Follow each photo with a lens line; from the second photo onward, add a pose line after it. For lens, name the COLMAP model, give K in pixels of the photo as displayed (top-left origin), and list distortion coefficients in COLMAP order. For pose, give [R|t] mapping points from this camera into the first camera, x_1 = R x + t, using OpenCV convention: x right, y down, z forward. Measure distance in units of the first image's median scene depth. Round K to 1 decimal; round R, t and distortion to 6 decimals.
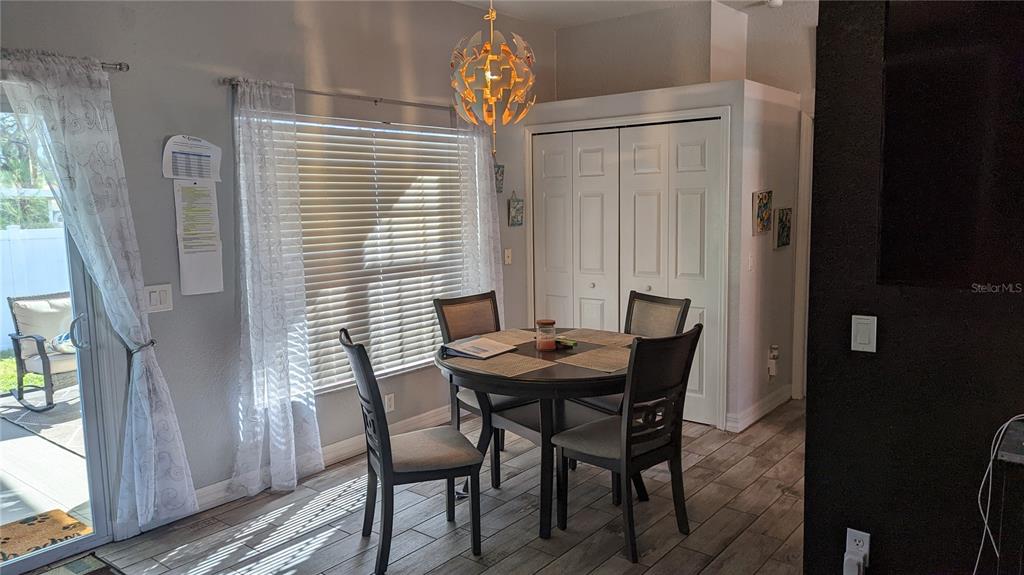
lens RADIAL K [[737.4, 0, 514.0], [0, 737.4, 290.3], [0, 0, 1]] dist [0.041931, -0.002464]
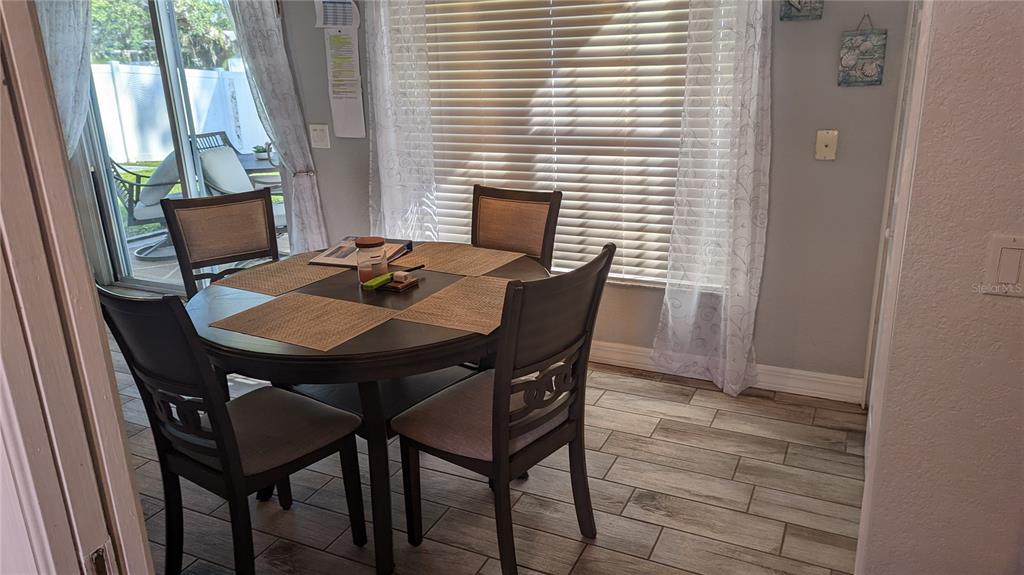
lens RADIAL K [[737.4, 0, 512.2], [0, 737.4, 282.2], [0, 0, 1]] dist [0.041931, -0.002464]
pose [[0.212125, 0.295811, -0.931396, 0.565338], [-0.093727, 0.954851, 0.281914, -0.097410], [0.972738, 0.027496, 0.230273, 0.791394]]
